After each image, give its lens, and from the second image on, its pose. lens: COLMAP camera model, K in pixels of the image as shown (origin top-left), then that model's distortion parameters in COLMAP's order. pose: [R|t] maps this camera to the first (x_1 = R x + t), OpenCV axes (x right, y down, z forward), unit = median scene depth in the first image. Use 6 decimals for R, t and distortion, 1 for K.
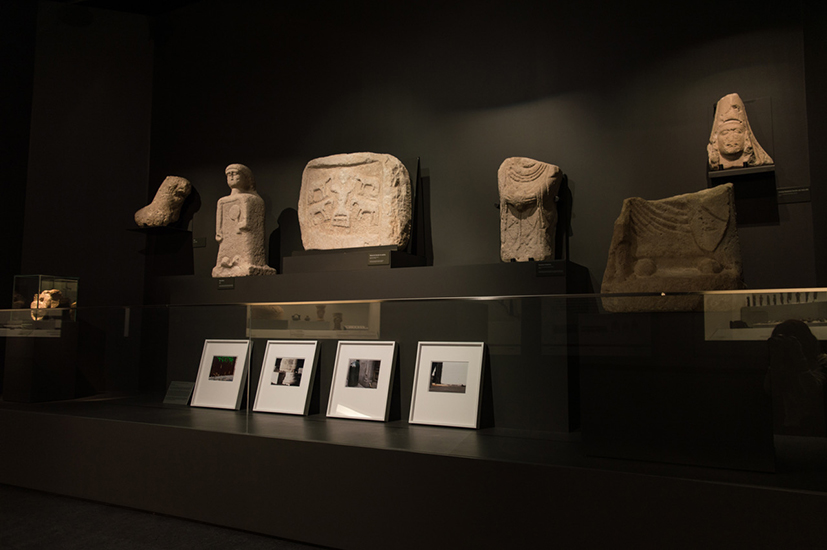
lens RADIAL K [[637.8, 0, 413.5], [0, 637.8, 275.0], [0, 0, 1]] dist [0.022633, 0.000558]
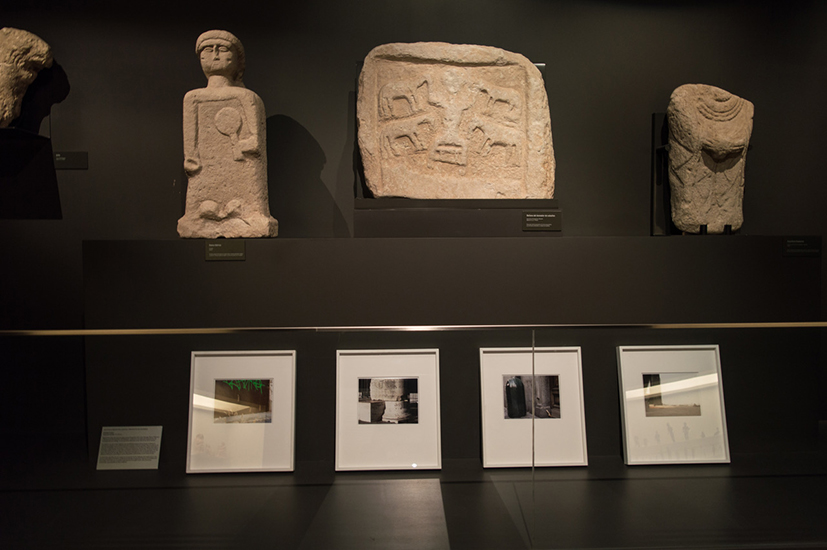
lens RADIAL K [[742.5, 0, 413.5], [0, 742.5, 275.0], [0, 0, 1]] dist [-0.011037, 0.006182]
pose [[0.858325, -0.036481, 0.511808, -0.524636], [-0.037718, 0.990285, 0.133840, -0.063638], [-0.511719, -0.134183, 0.848610, 0.386361]]
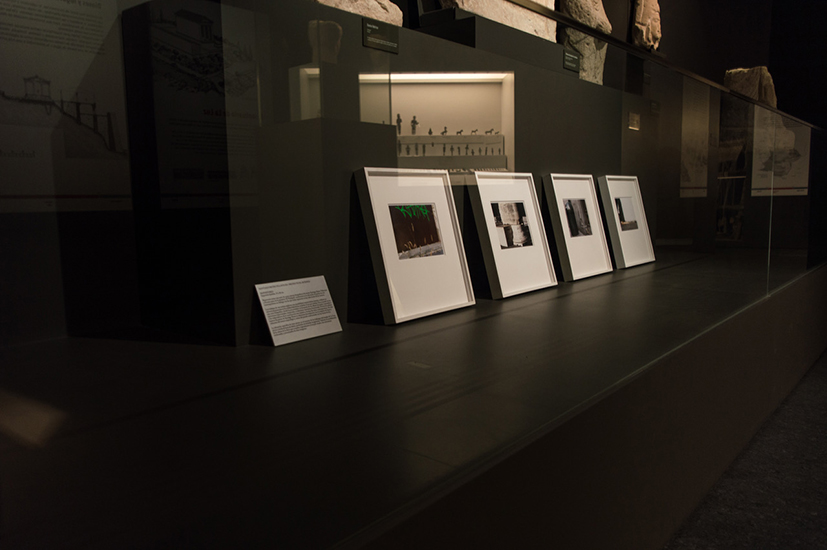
lens RADIAL K [[637.8, 0, 413.5], [0, 637.8, 275.0], [0, 0, 1]] dist [0.022633, 0.000558]
pose [[0.195800, -0.131205, 0.971827, -0.783605], [-0.079550, 0.985618, 0.149094, 0.113337], [-0.977412, -0.106502, 0.182547, 0.951986]]
